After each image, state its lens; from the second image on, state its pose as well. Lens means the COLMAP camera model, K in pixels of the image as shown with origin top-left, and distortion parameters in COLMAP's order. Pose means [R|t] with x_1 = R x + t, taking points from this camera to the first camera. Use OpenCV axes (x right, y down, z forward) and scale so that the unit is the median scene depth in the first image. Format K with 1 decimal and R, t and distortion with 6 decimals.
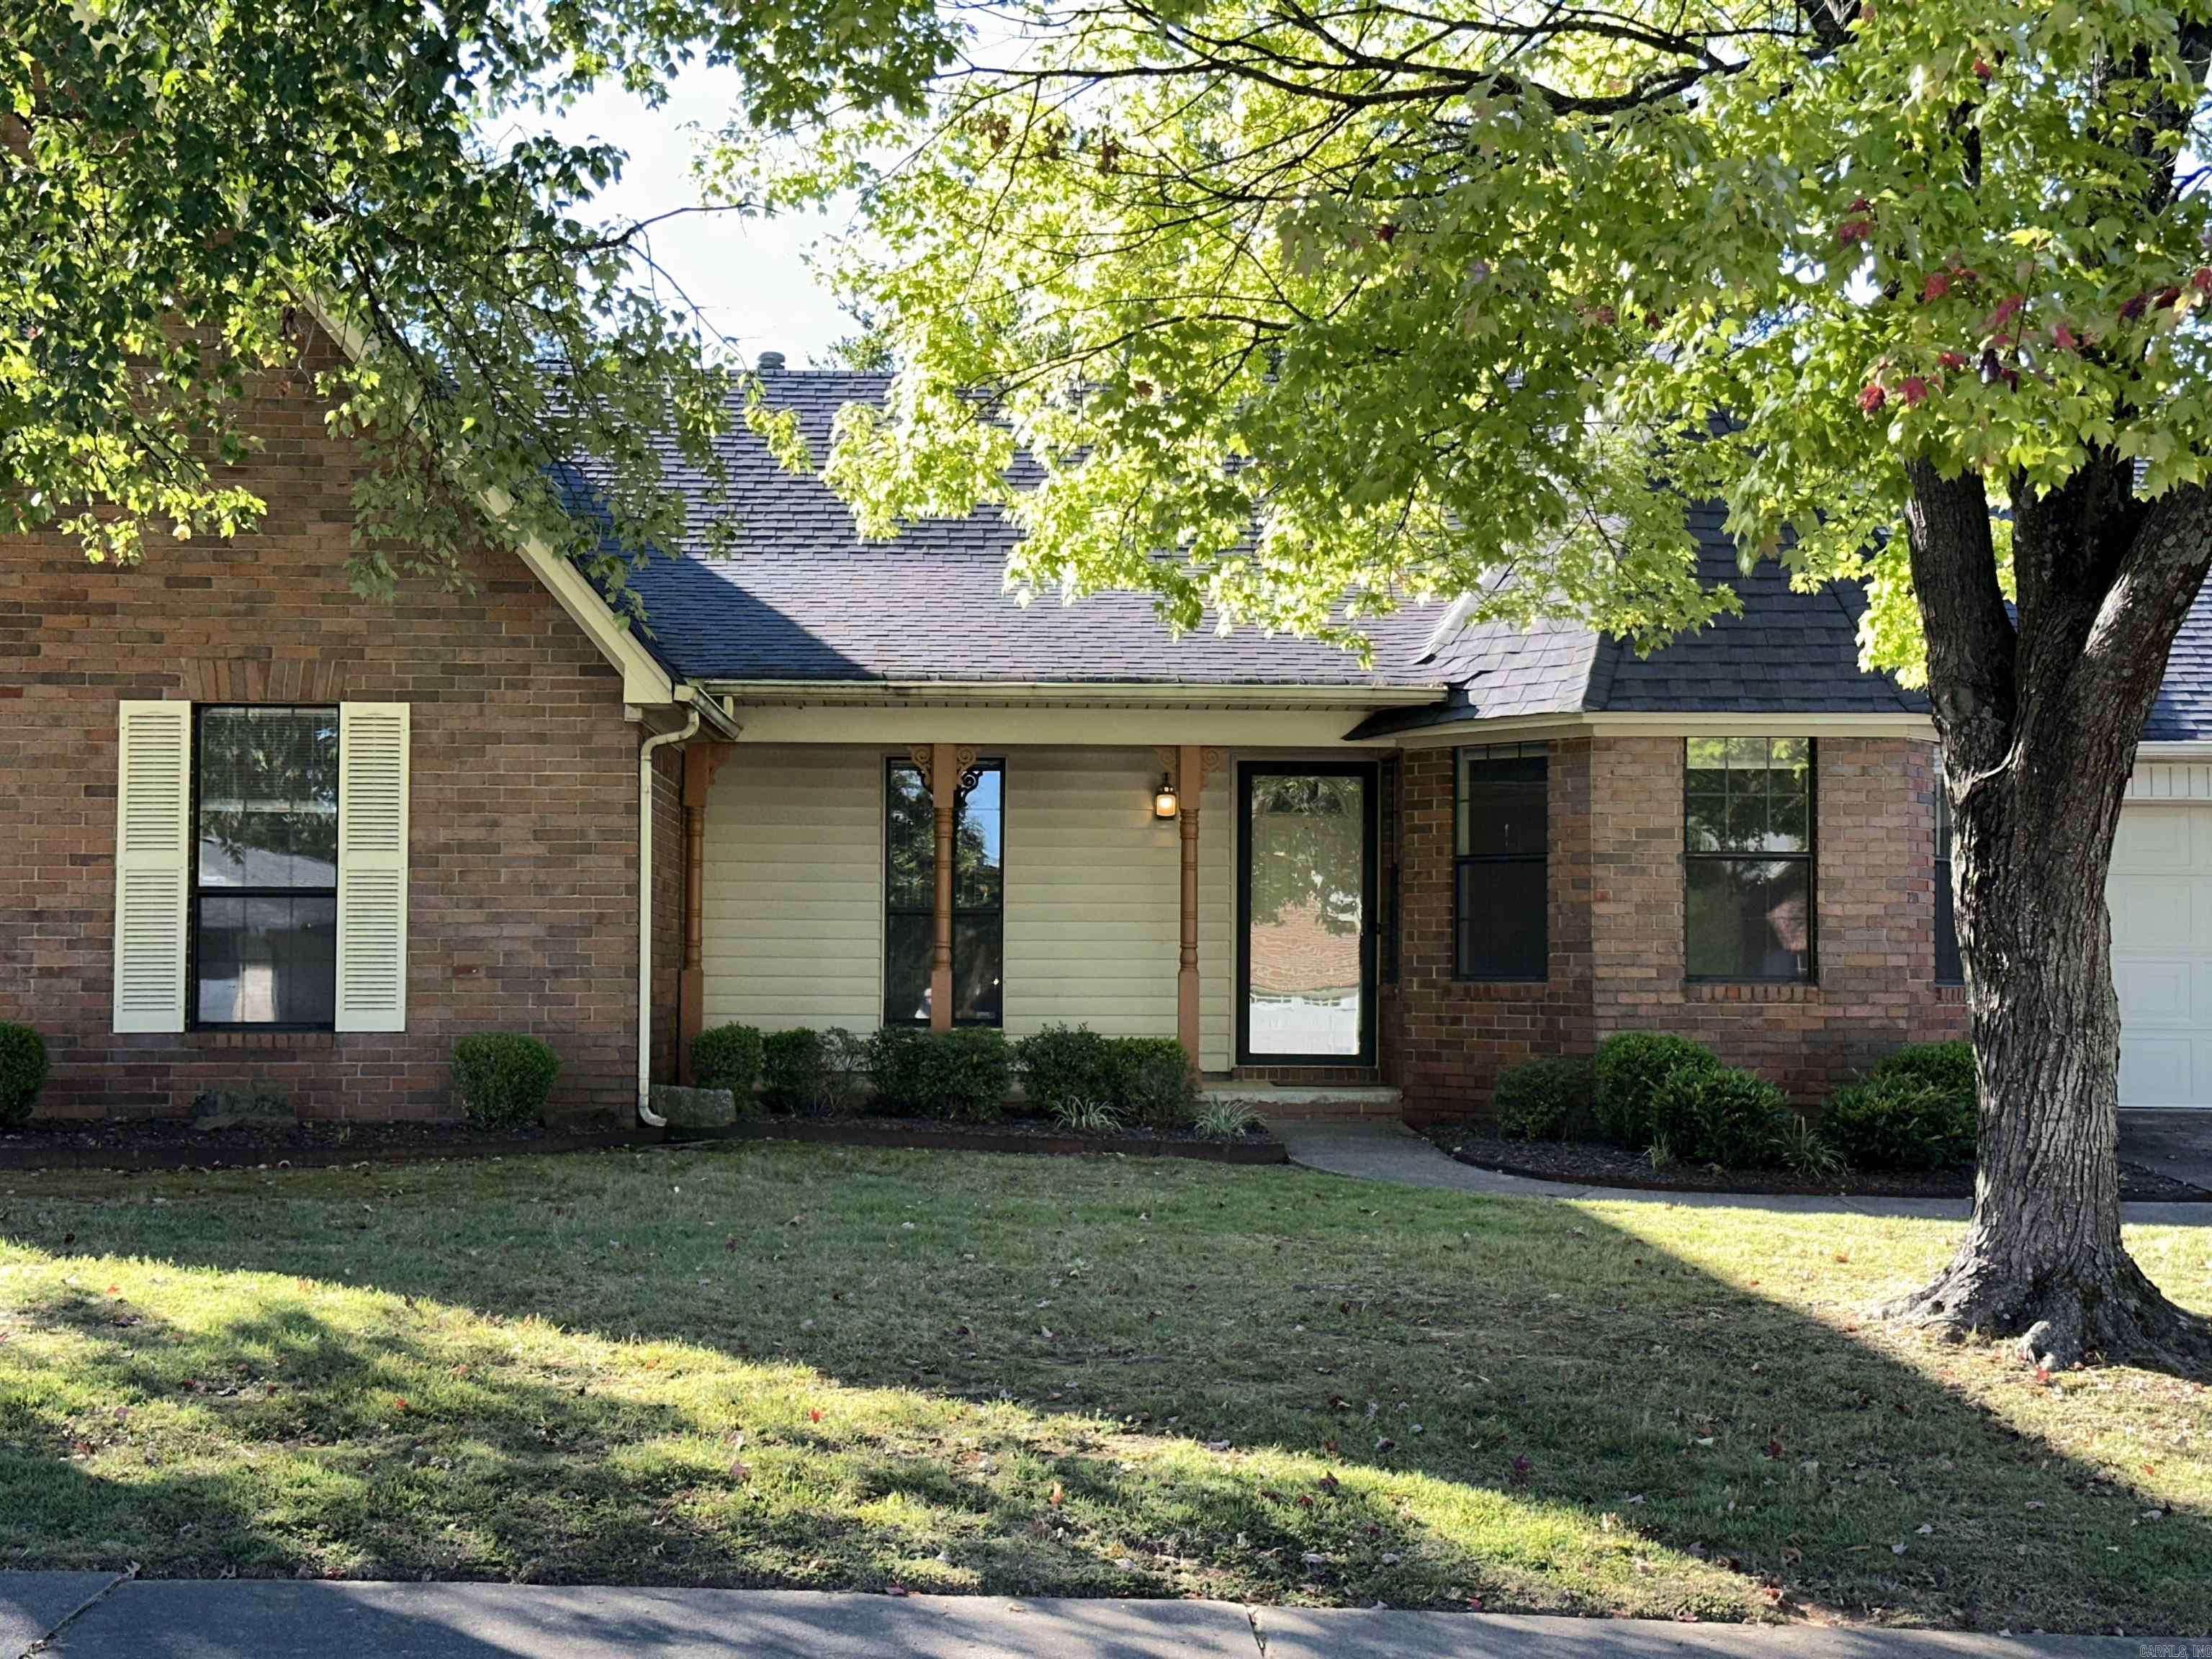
lens RADIAL K [[3154.4, 0, 1106.0], [0, 3154.4, 829.5], [0, 0, 1]] dist [0.149822, -0.110007]
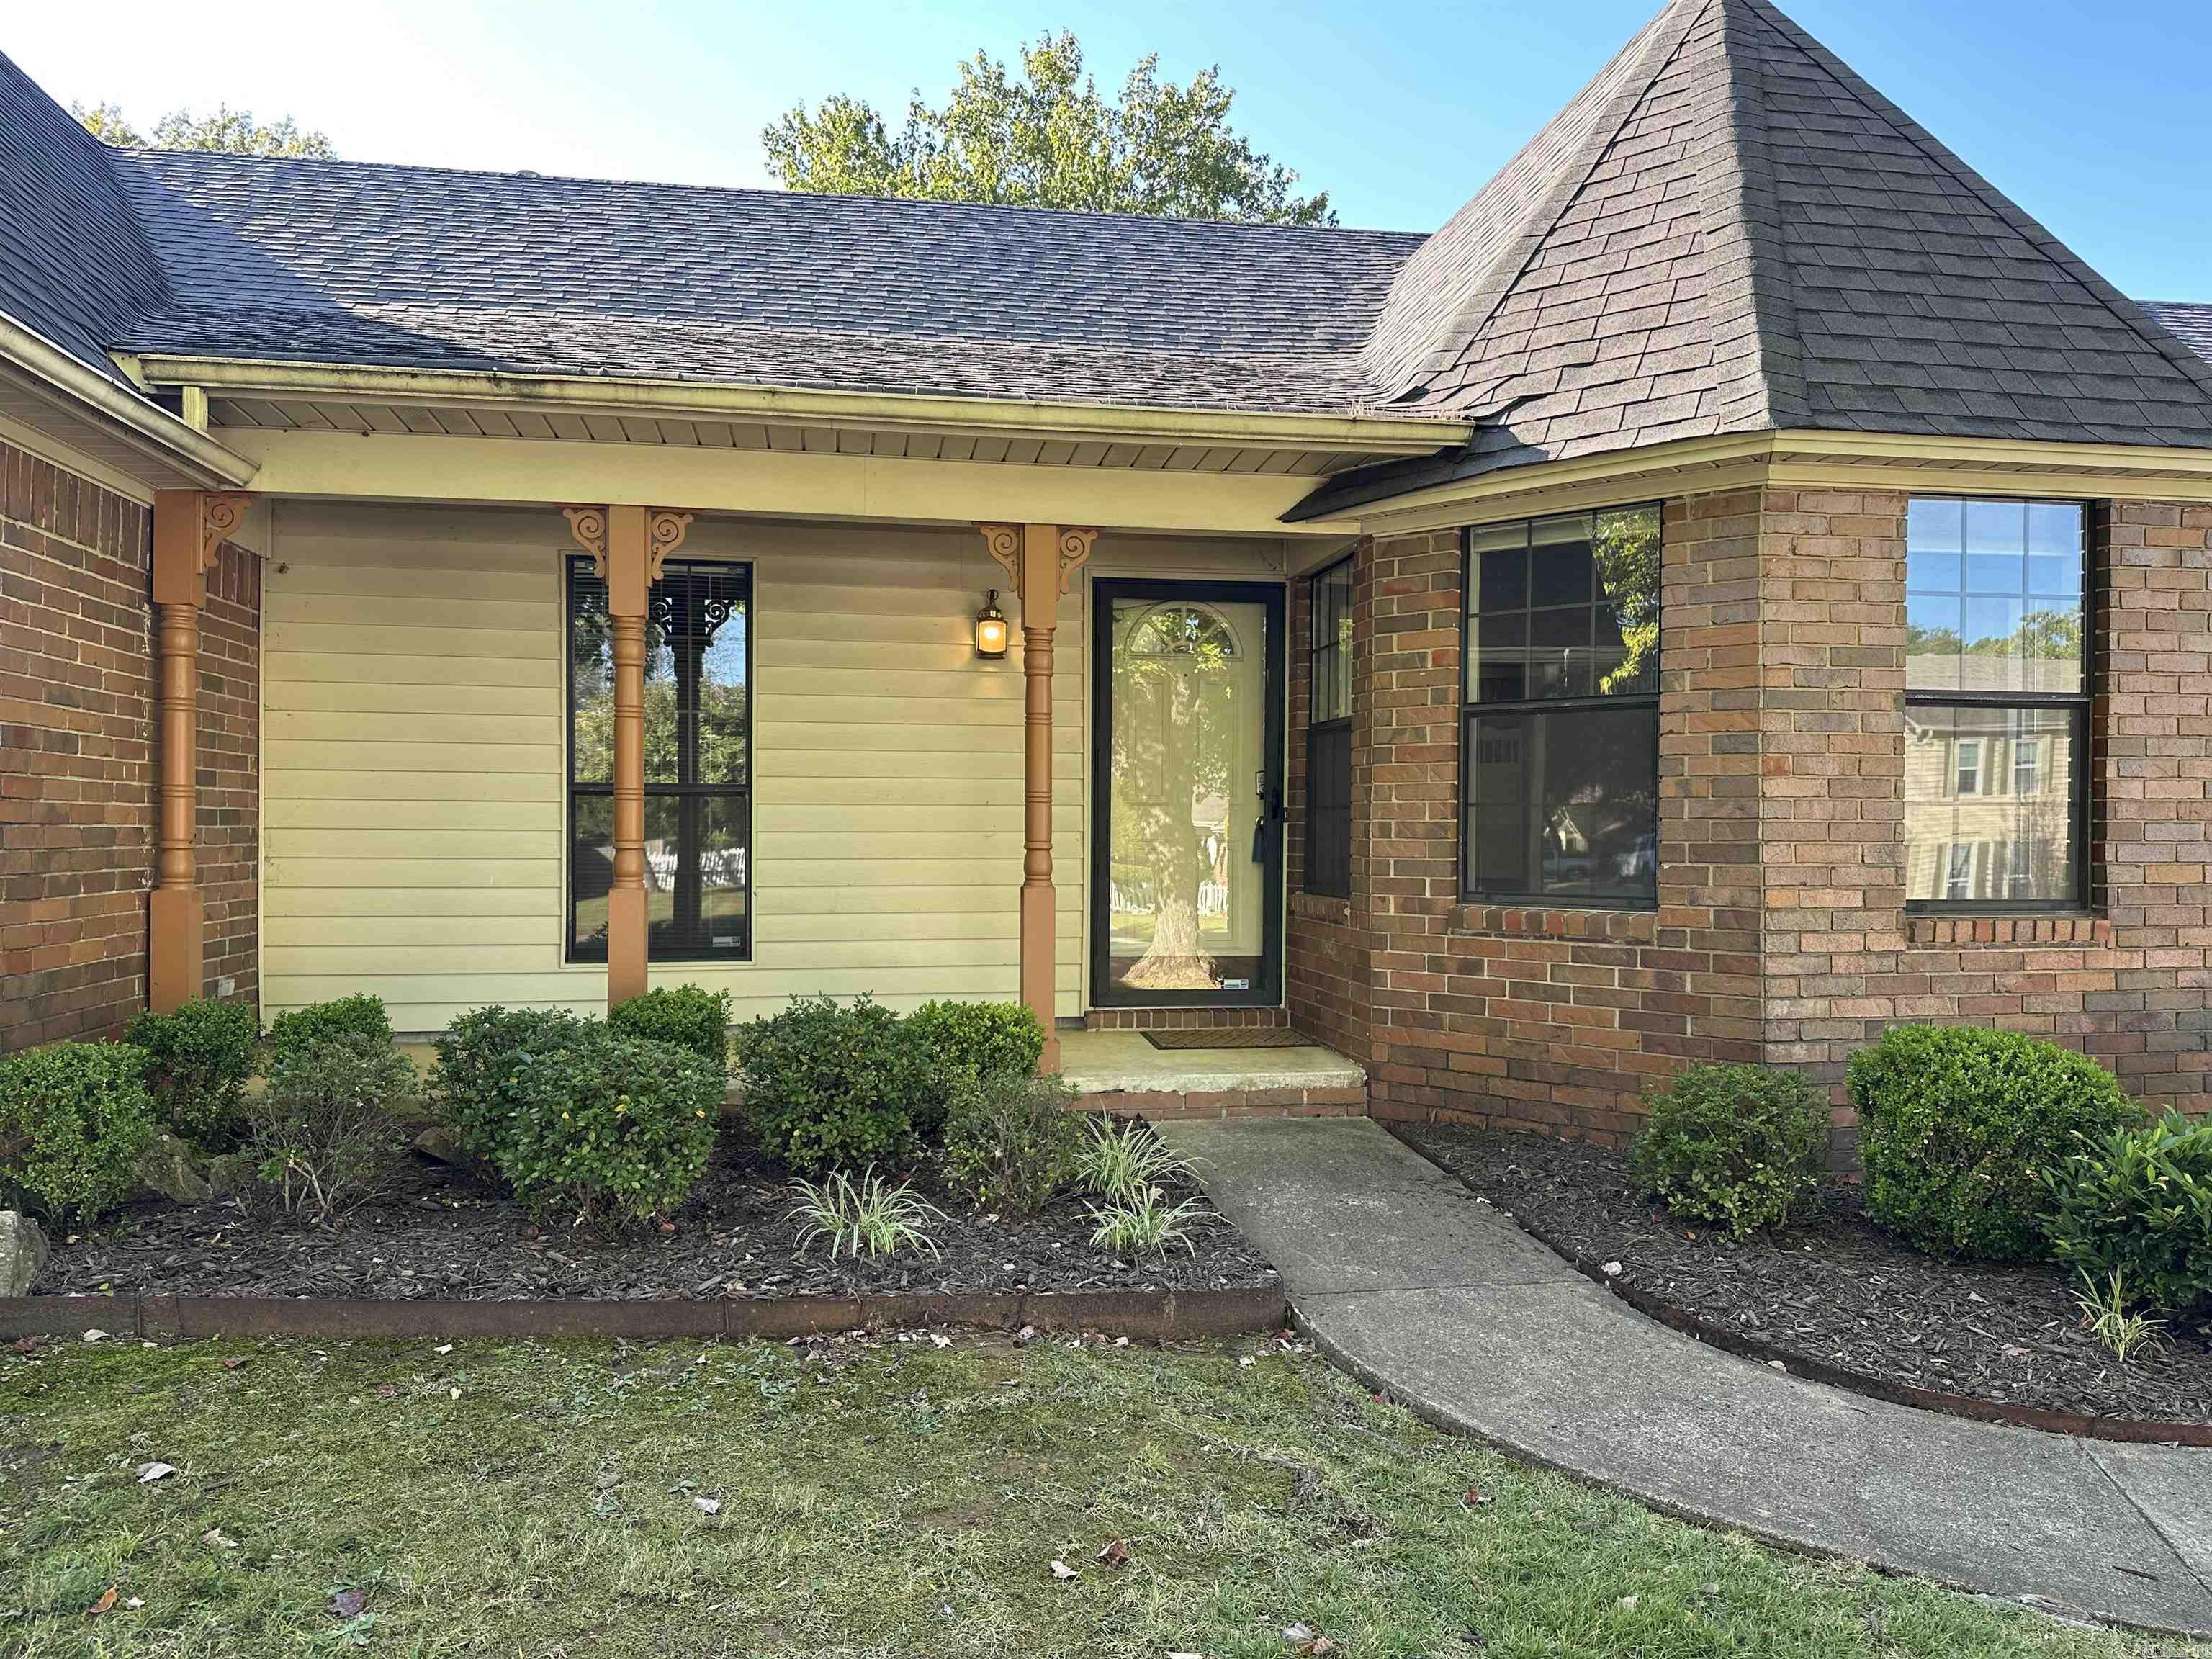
lens RADIAL K [[1542.0, 0, 1106.0], [0, 1542.0, 829.5], [0, 0, 1]] dist [0.078452, 0.000131]
pose [[0.991743, -0.003648, 0.128188, 0.000166], [-0.003504, 0.998451, 0.055521, 0.017067], [-0.128192, -0.055512, 0.990195, 0.726502]]
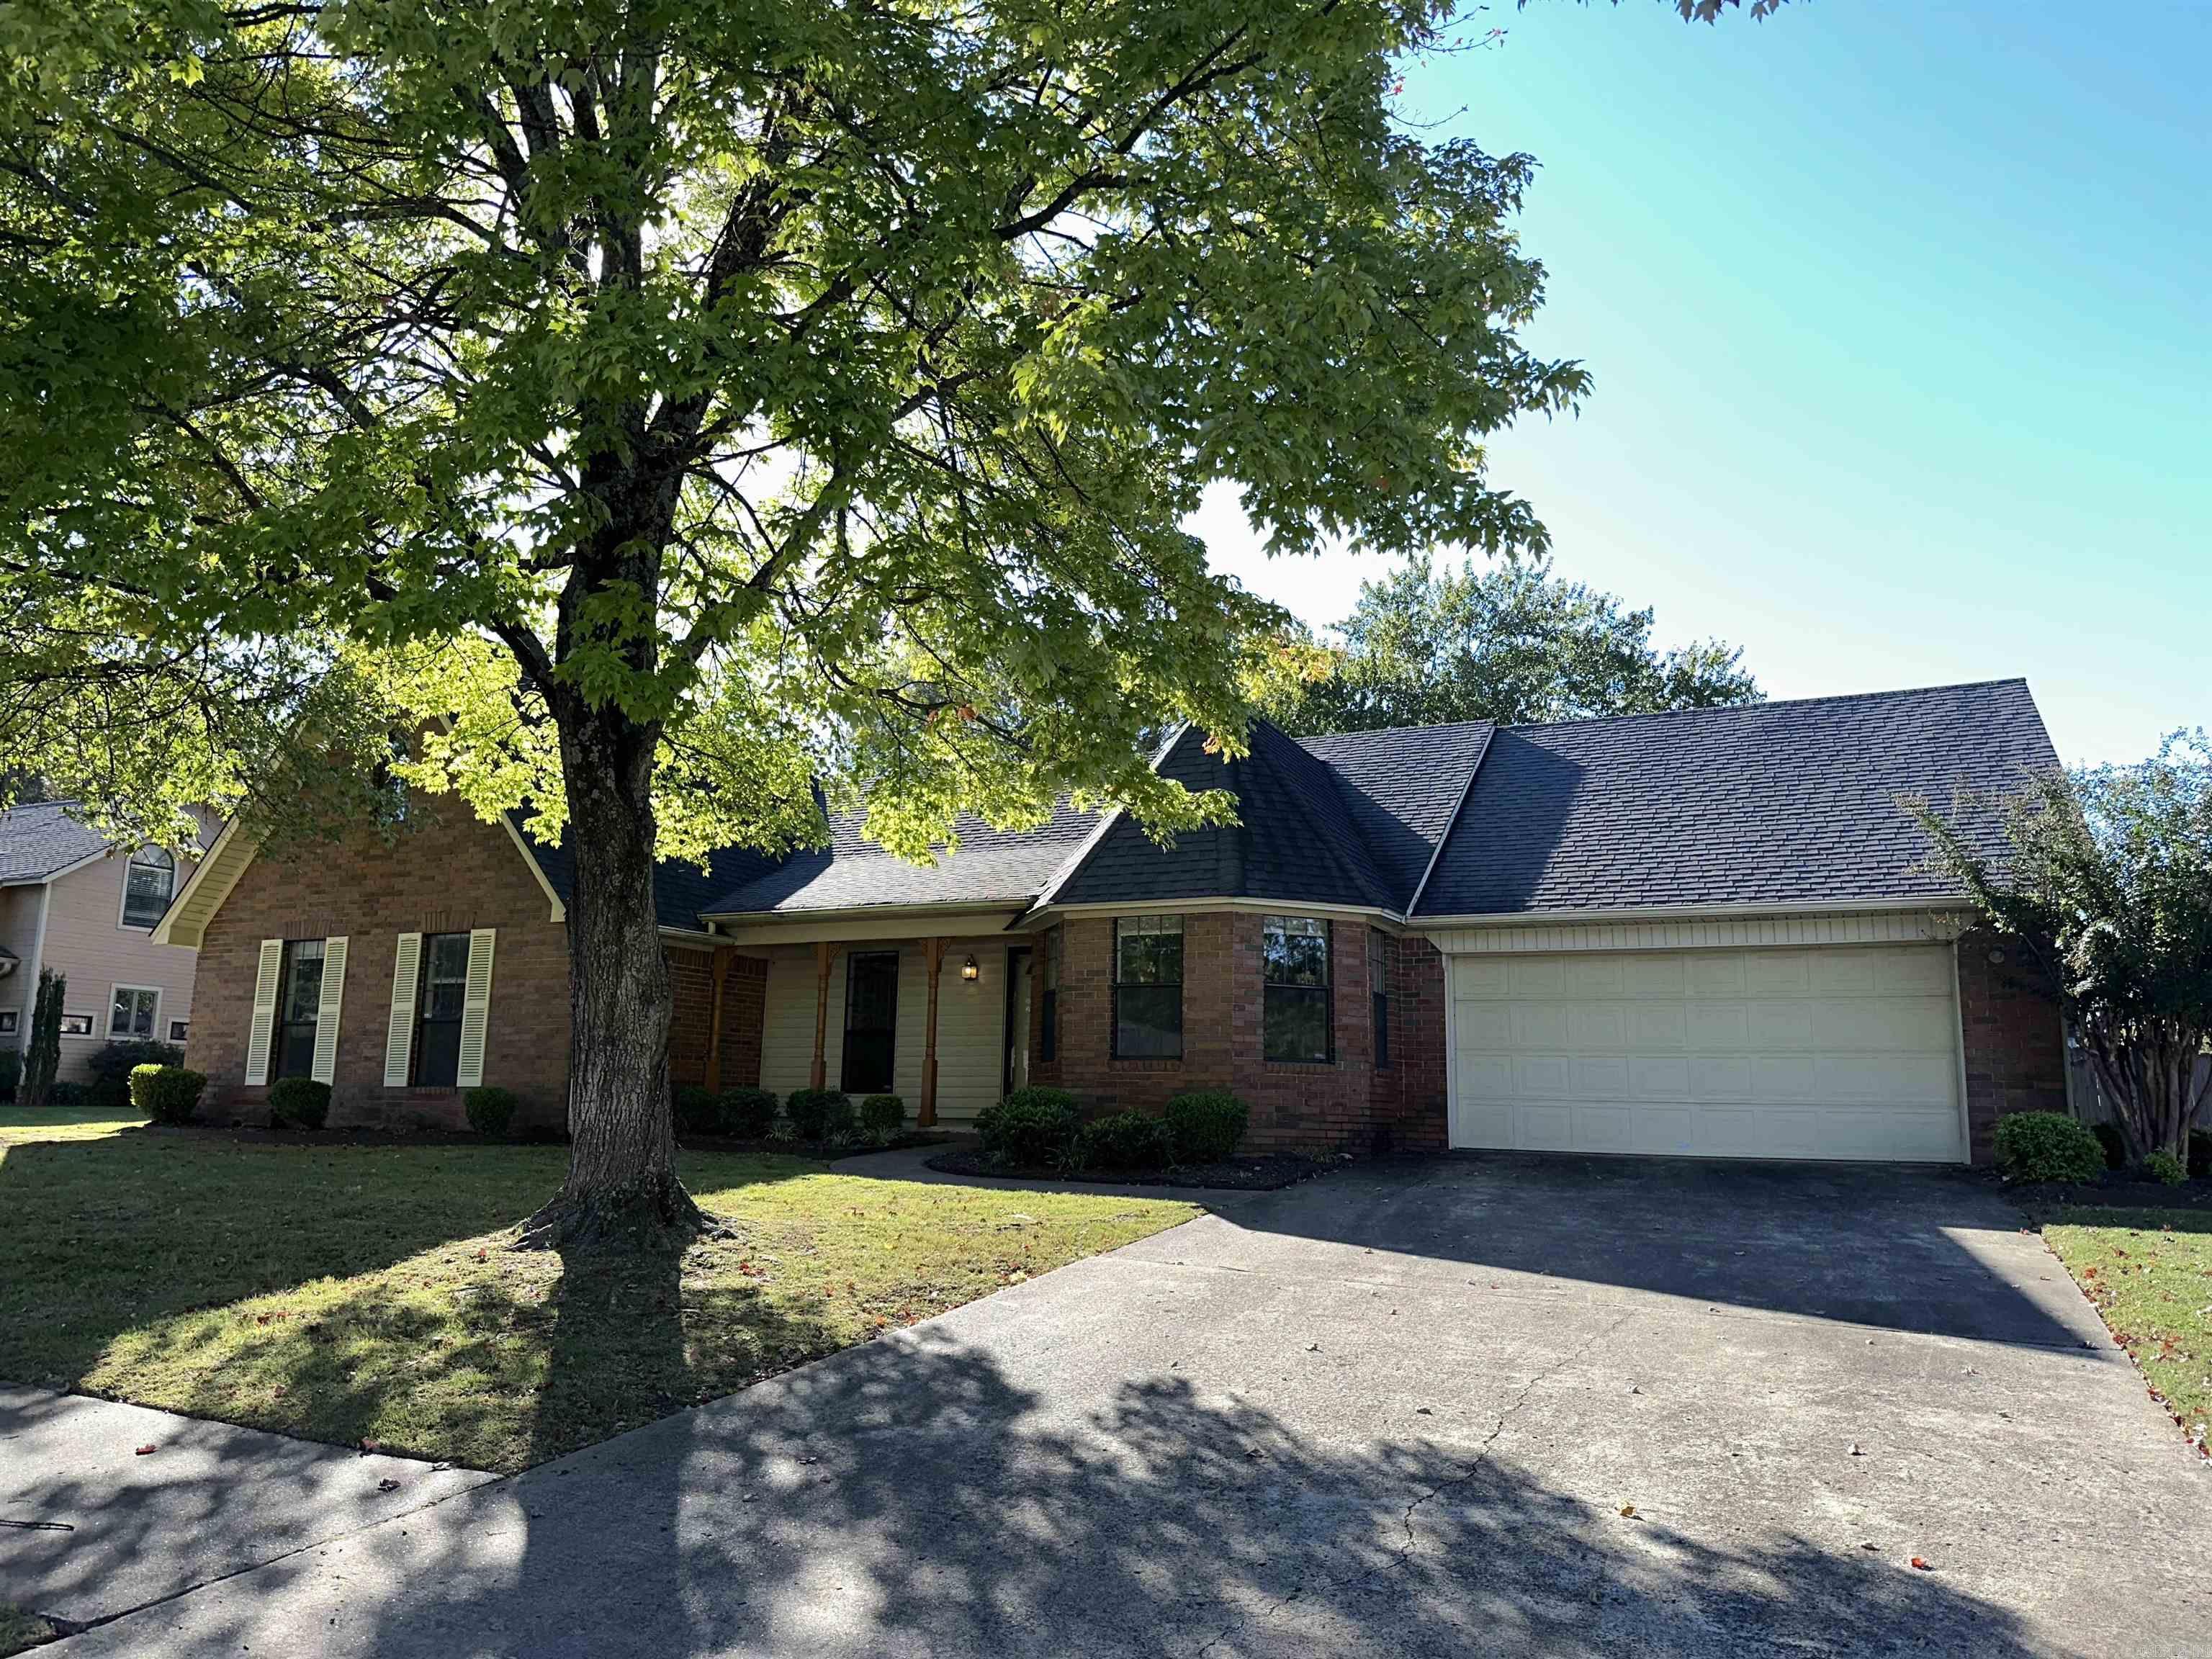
lens RADIAL K [[1589.2, 0, 1087.1], [0, 1589.2, 789.7], [0, 0, 1]] dist [0.070425, -0.096619]
pose [[0.870188, -0.090919, -0.484260, 0.588773], [0.011538, 0.986319, -0.164446, 0.044529], [0.492586, 0.137511, 0.859331, 0.248639]]
